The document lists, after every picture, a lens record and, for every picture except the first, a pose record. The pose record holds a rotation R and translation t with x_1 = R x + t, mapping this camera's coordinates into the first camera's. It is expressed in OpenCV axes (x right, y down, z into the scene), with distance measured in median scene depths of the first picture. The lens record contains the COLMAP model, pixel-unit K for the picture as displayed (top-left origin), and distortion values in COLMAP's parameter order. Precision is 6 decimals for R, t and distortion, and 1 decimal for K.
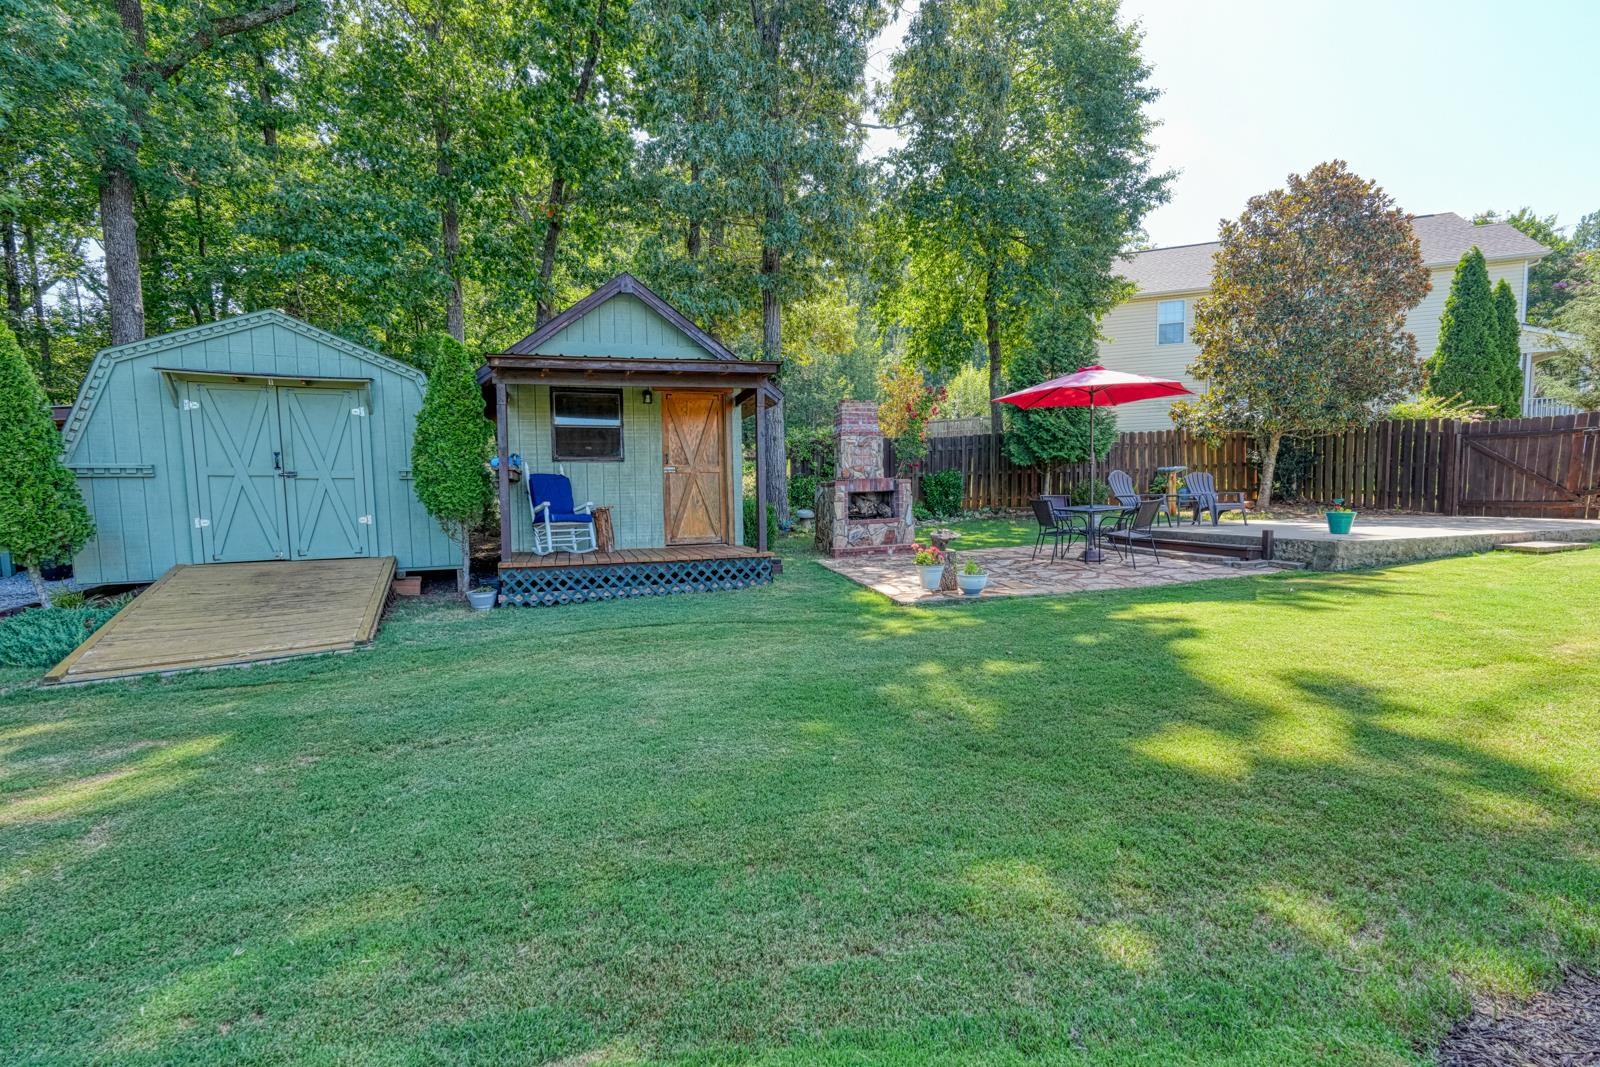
lens RADIAL K [[706.2, 0, 798.0], [0, 706.2, 540.0], [0, 0, 1]] dist [0.000931, 0.000419]
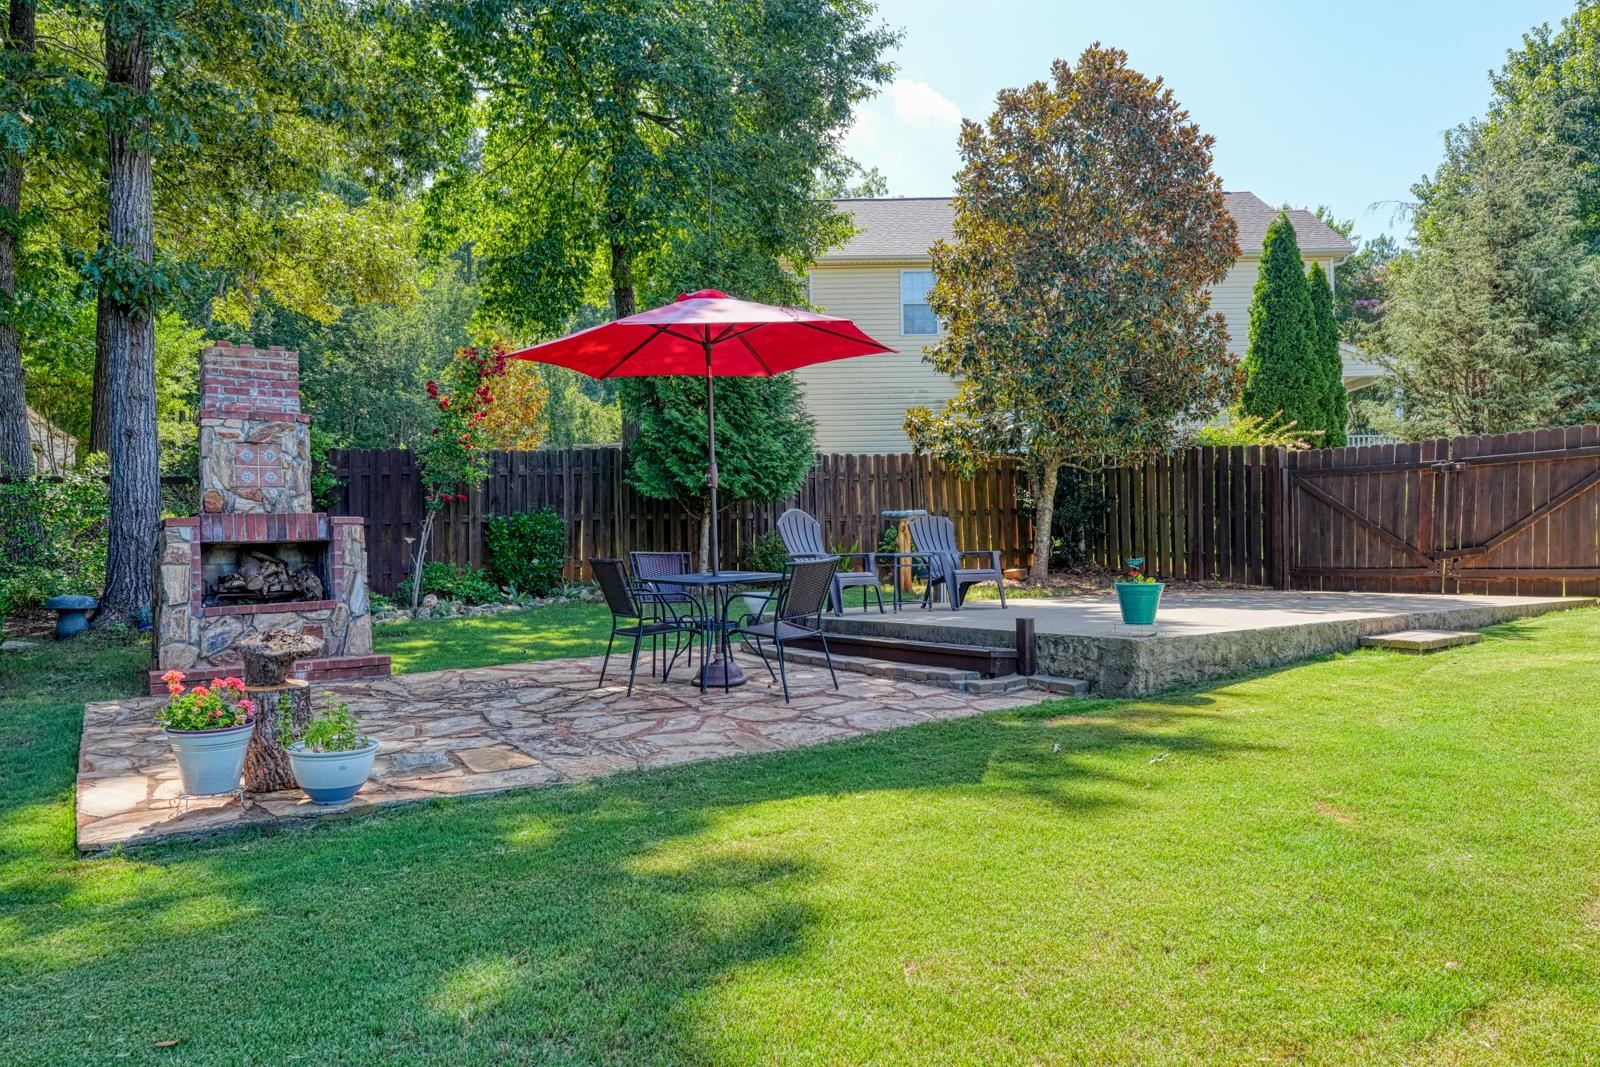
lens RADIAL K [[1107.6, 0, 800.5], [0, 1107.6, 529.6], [0, 0, 1]] dist [0.011353, 0.000592]
pose [[0.938843, 0.013855, 0.344067, 0.149336], [0.018782, 0.995642, -0.091342, -0.004827], [-0.343834, 0.092218, 0.934491, 0.188227]]
